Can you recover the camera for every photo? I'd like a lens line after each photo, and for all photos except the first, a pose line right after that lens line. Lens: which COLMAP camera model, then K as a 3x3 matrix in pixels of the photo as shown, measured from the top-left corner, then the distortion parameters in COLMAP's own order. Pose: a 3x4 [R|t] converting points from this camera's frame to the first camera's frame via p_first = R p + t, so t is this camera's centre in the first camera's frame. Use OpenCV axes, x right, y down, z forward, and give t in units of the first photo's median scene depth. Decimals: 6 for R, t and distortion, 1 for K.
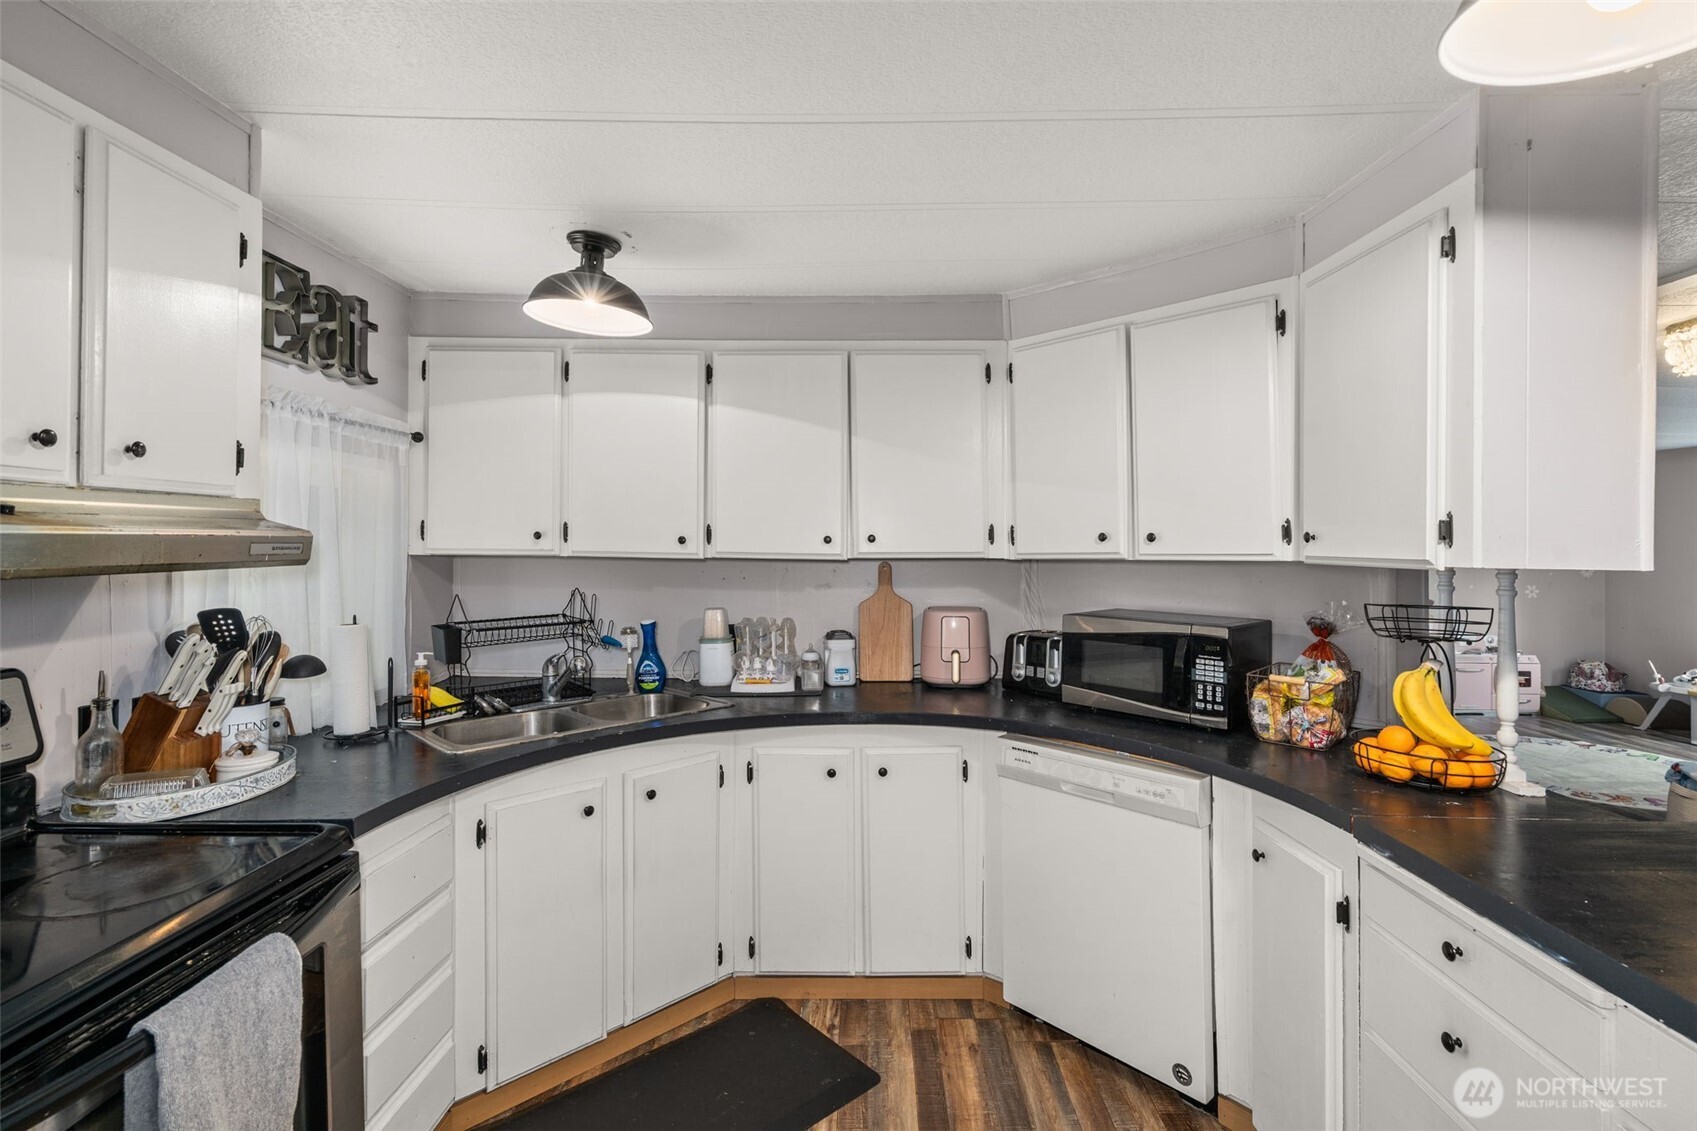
lens RADIAL K [[782.0, 0, 832.9], [0, 782.0, 542.0], [0, 0, 1]] dist [0.002252, 0.001383]
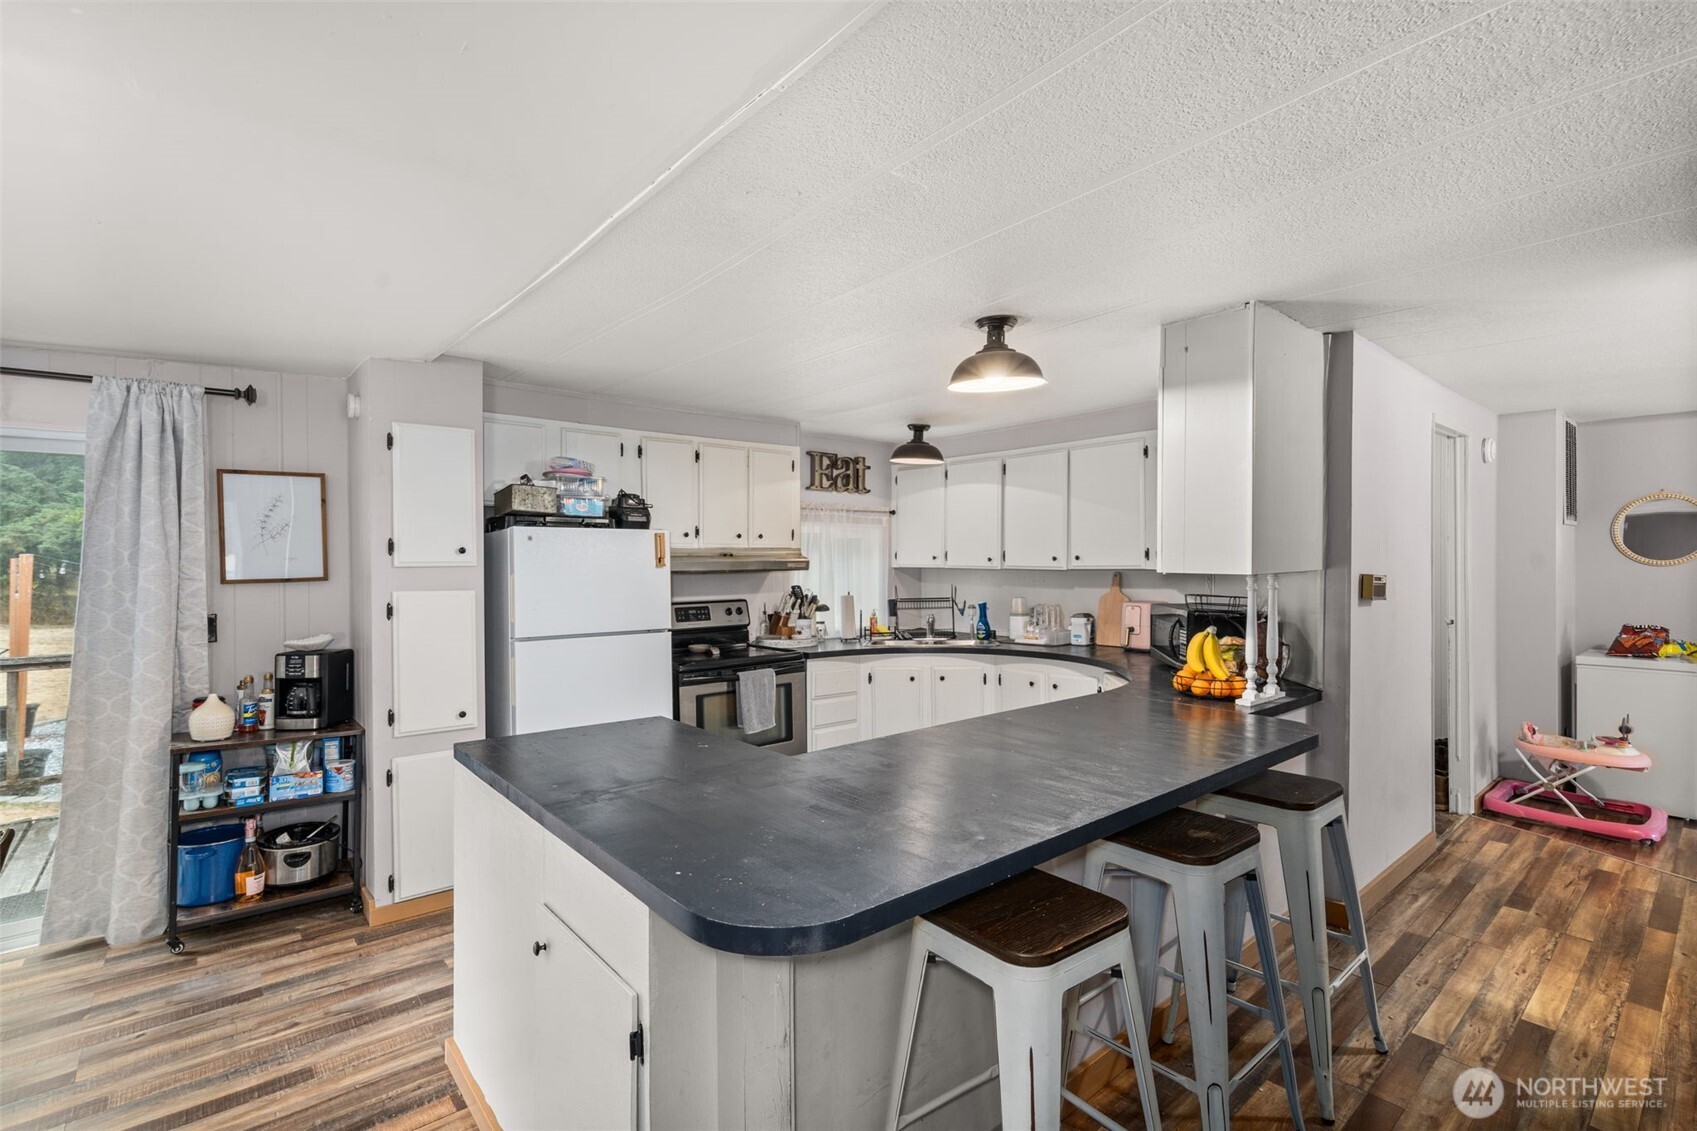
lens RADIAL K [[782.0, 0, 851.9], [0, 782.0, 563.2], [0, 0, 1]] dist [0.002252, 0.001383]
pose [[0.651061, -0.004451, -0.759013, 1.493320], [0.010710, 0.999937, 0.003322, -0.004741], [0.758950, -0.010292, 0.651067, -0.708716]]
